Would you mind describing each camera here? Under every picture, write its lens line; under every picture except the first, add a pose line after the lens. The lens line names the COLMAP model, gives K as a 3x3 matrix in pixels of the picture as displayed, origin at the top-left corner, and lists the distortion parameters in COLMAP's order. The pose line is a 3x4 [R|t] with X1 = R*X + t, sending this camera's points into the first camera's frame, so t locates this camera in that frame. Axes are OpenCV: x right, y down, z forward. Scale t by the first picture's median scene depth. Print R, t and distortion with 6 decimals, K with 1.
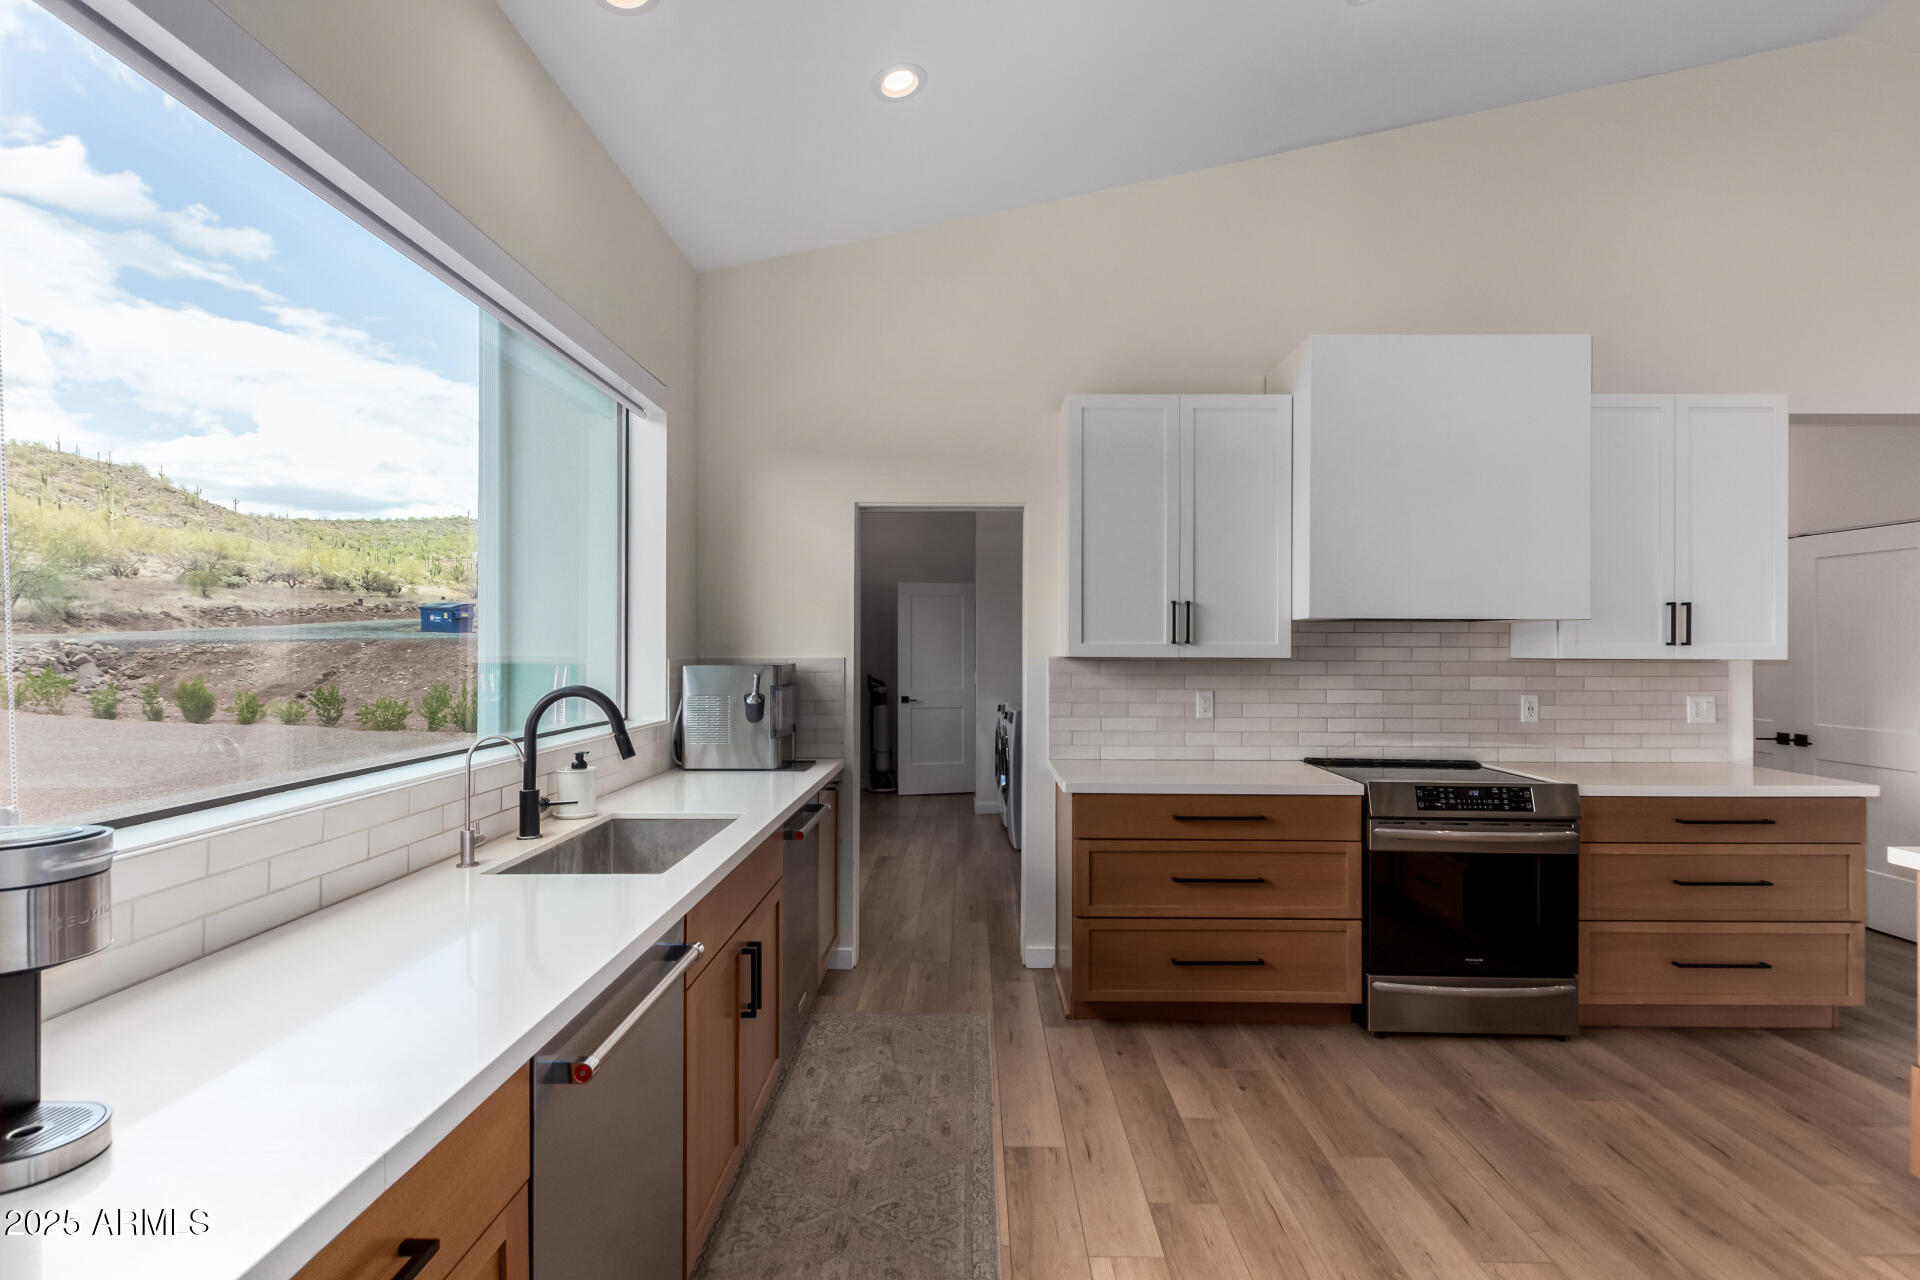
lens RADIAL K [[874.5, 0, 965.6], [0, 874.5, 648.9], [0, 0, 1]] dist [0.004611, -0.000649]
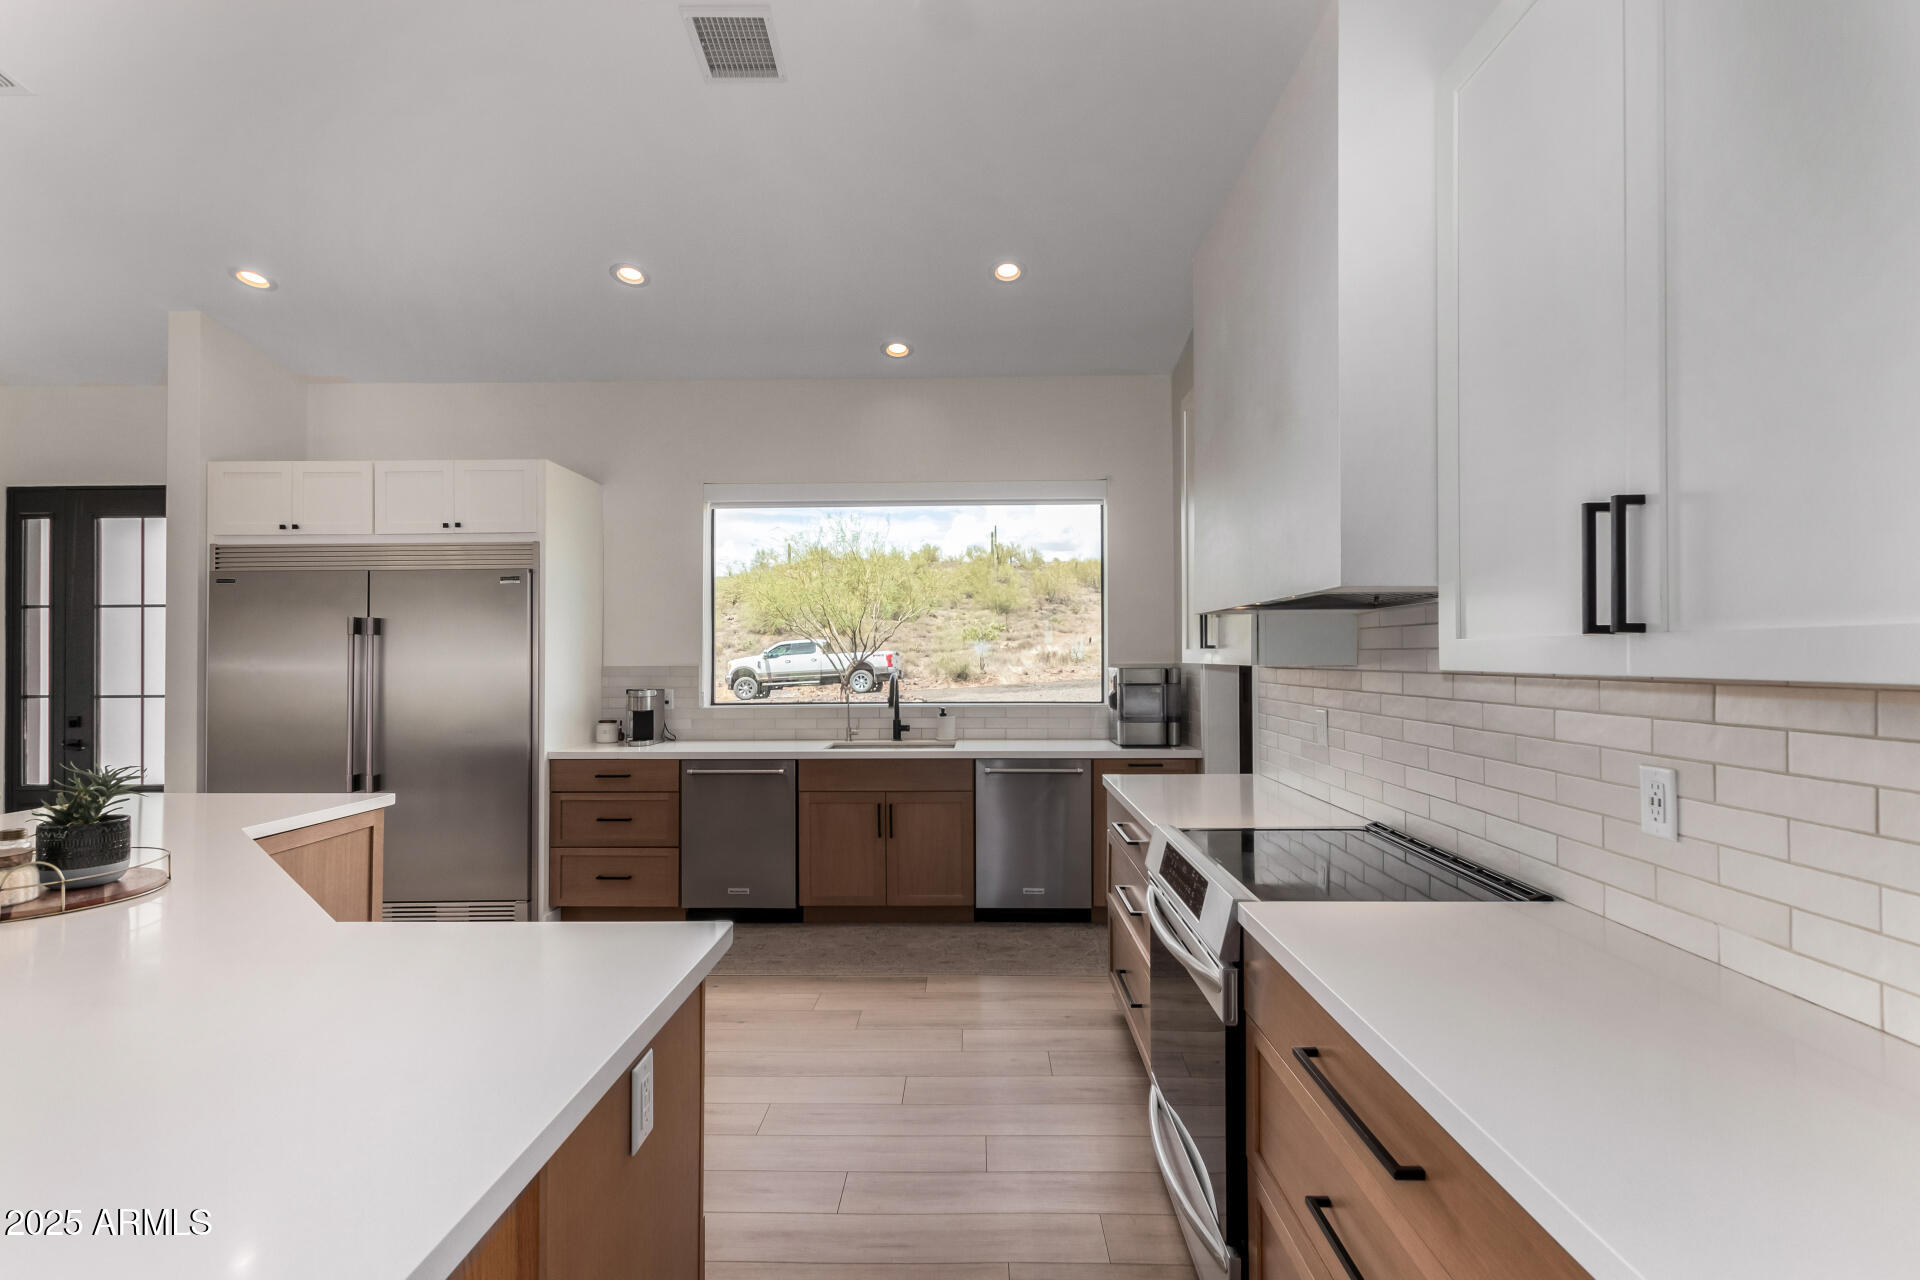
lens RADIAL K [[874.5, 0, 965.6], [0, 874.5, 648.9], [0, 0, 1]] dist [0.004611, -0.000649]
pose [[-0.005697, -0.013600, -0.999891, 1.062829], [0.003932, 0.999899, -0.013623, 0.004507], [0.999976, -0.004009, -0.005643, 0.713754]]
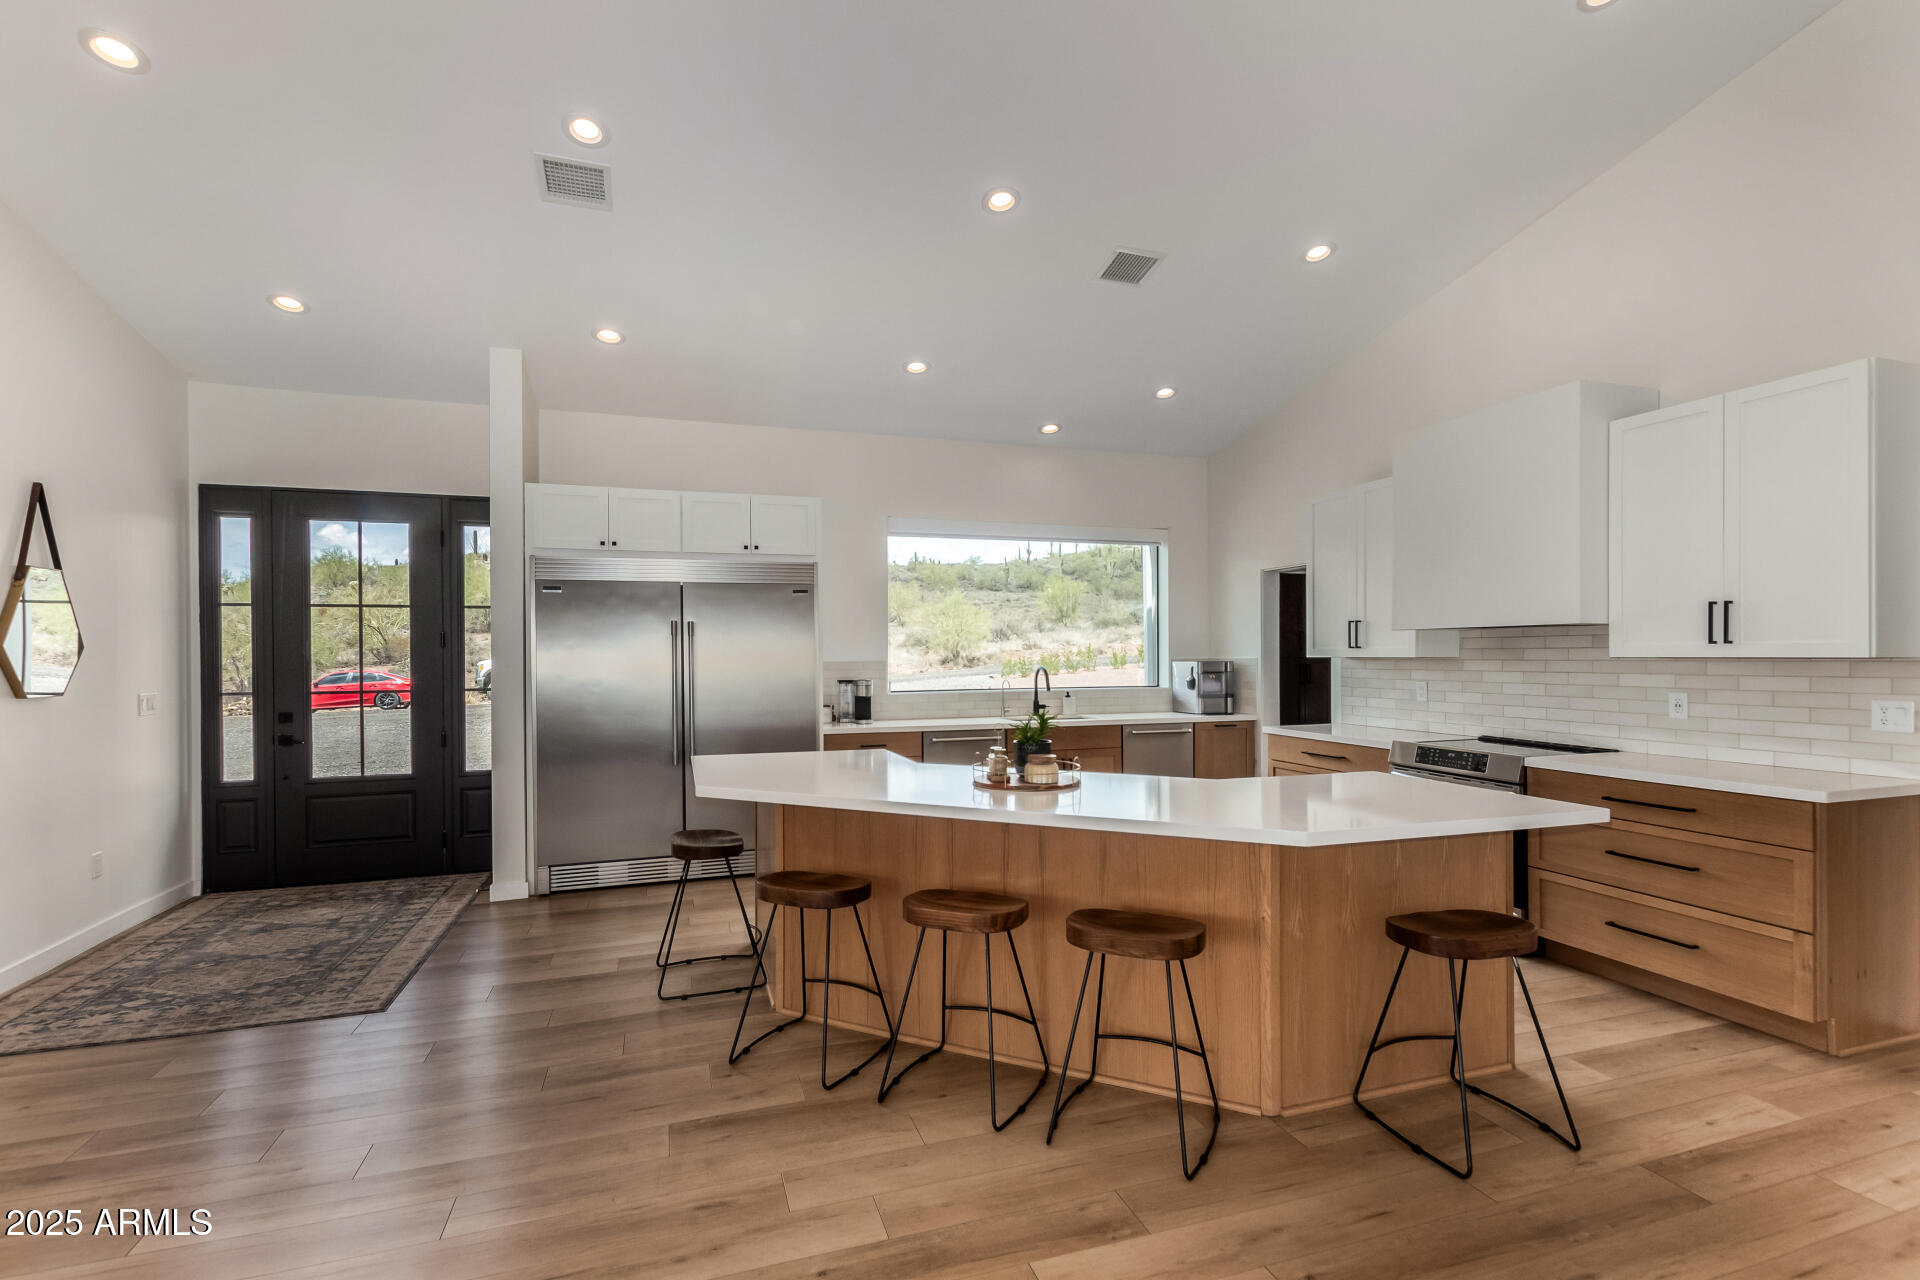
lens RADIAL K [[874.5, 0, 965.6], [0, 874.5, 648.9], [0, 0, 1]] dist [0.004611, -0.000649]
pose [[0.318369, -0.013043, -0.947877, 1.397907], [0.006390, 0.999912, -0.011613, 0.007744], [0.947945, -0.002360, 0.318424, -0.136950]]
